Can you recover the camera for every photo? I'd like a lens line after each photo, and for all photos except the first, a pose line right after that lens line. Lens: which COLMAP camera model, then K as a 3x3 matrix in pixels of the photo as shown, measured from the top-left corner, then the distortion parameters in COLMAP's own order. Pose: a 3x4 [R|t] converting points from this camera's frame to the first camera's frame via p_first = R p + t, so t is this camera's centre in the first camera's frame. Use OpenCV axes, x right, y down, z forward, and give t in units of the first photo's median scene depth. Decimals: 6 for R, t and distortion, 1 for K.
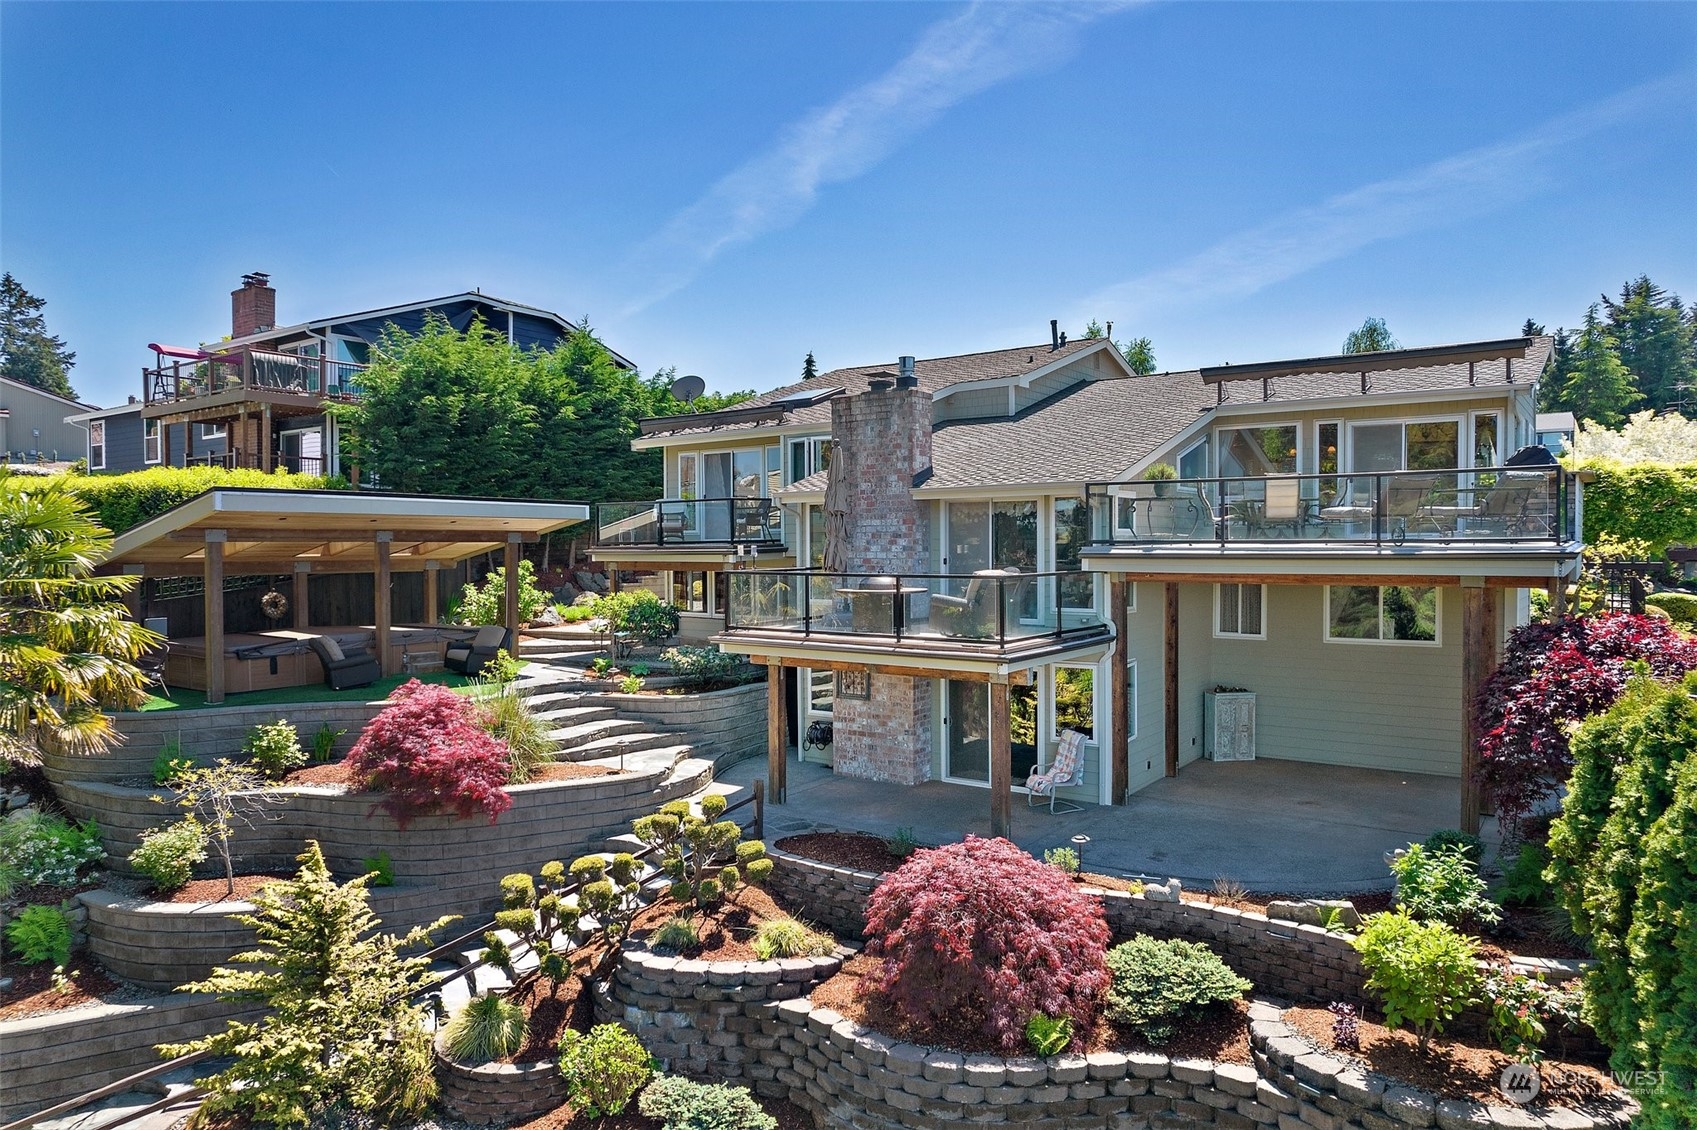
lens RADIAL K [[1103.9, 0, 848.5], [0, 1103.9, 565.0], [0, 0, 1]] dist [-0.071580, 0.061256]
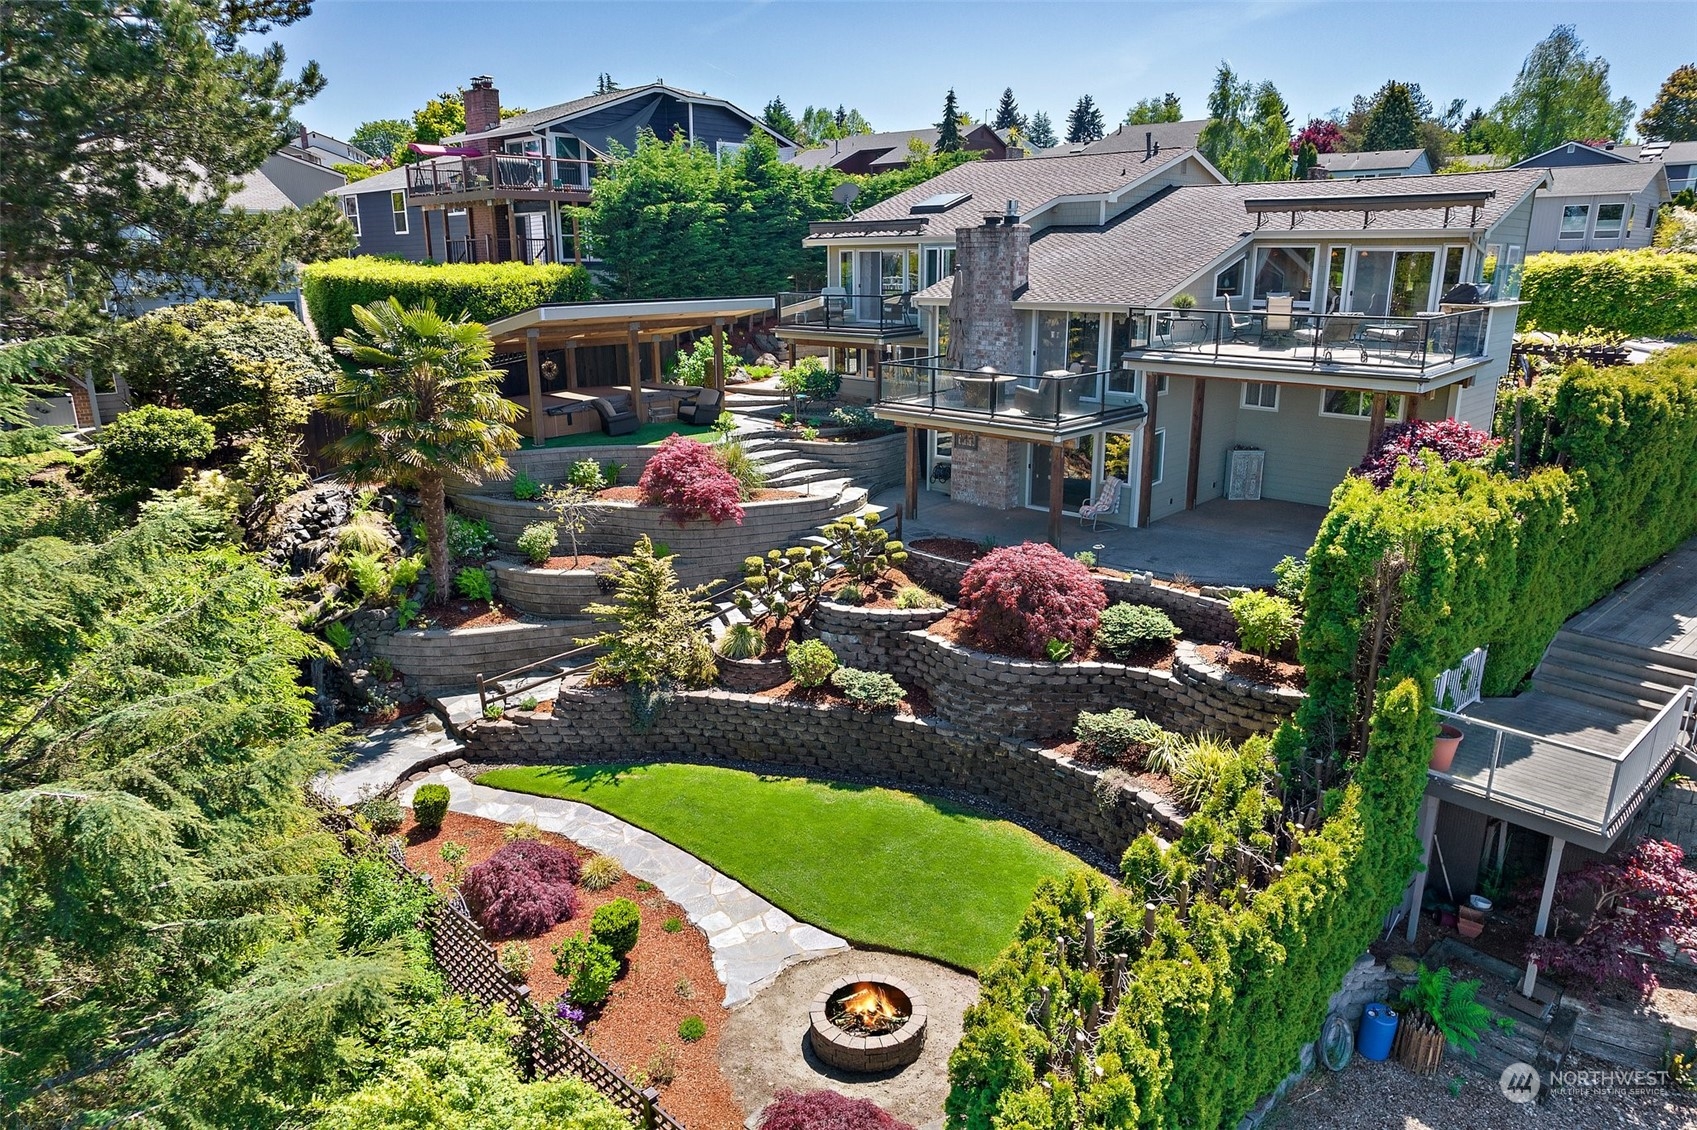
lens RADIAL K [[1103.9, 0, 848.5], [0, 1103.9, 565.0], [0, 0, 1]] dist [-0.071580, 0.061256]
pose [[0.992213, 0.034773, -0.119601, 0.040668], [-0.003565, 0.967773, 0.251798, -0.126068], [0.124503, -0.249411, 0.960361, -0.587661]]
